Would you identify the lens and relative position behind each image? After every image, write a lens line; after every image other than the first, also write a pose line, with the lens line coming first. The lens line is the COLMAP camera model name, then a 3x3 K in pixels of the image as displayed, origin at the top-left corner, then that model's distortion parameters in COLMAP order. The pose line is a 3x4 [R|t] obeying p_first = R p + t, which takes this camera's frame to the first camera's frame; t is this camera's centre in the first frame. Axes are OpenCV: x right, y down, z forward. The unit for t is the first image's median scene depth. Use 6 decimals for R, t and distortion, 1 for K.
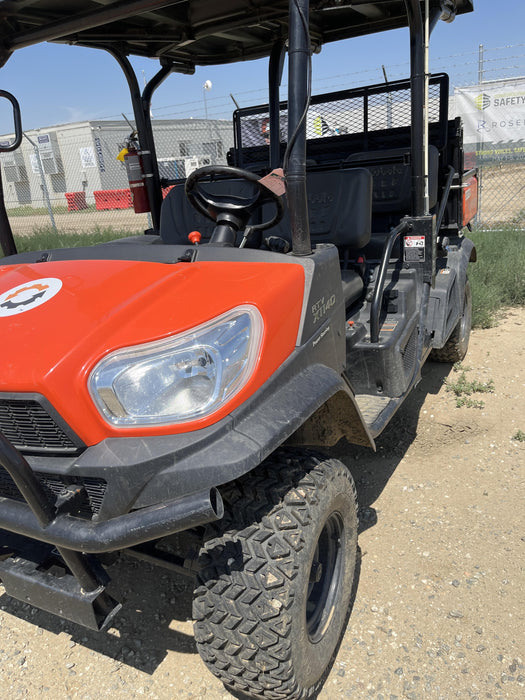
lens RADIAL K [[543.2, 0, 268.1], [0, 543.2, 349.6], [0, 0, 1]] dist [0.011019, 0.002083]
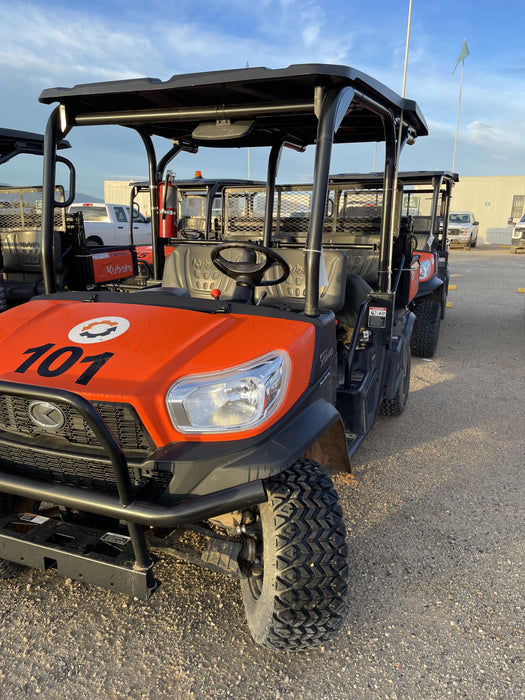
lens RADIAL K [[530.3, 0, 262.5], [0, 530.3, 350.0], [0, 0, 1]] dist [0.053953, -0.002237]
pose [[0.988926, 0.083698, 0.122556, -0.121016], [-0.072080, 0.992734, -0.096347, 0.023329], [-0.129730, 0.086446, 0.987774, -0.149563]]
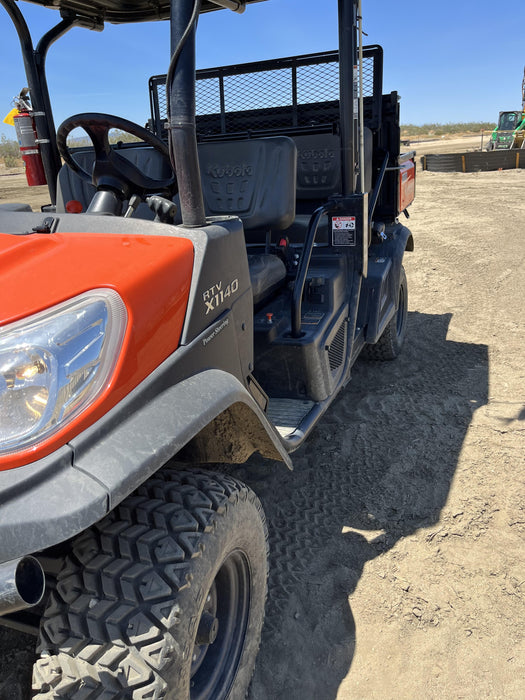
lens RADIAL K [[553.1, 0, 260.8], [0, 553.1, 334.0], [0, 0, 1]] dist [-0.014075, -0.006988]
pose [[0.995536, 0.008307, 0.094020, 0.047229], [-0.007151, 0.999895, -0.012624, -0.006473], [-0.094115, 0.011895, 0.995490, 0.112646]]
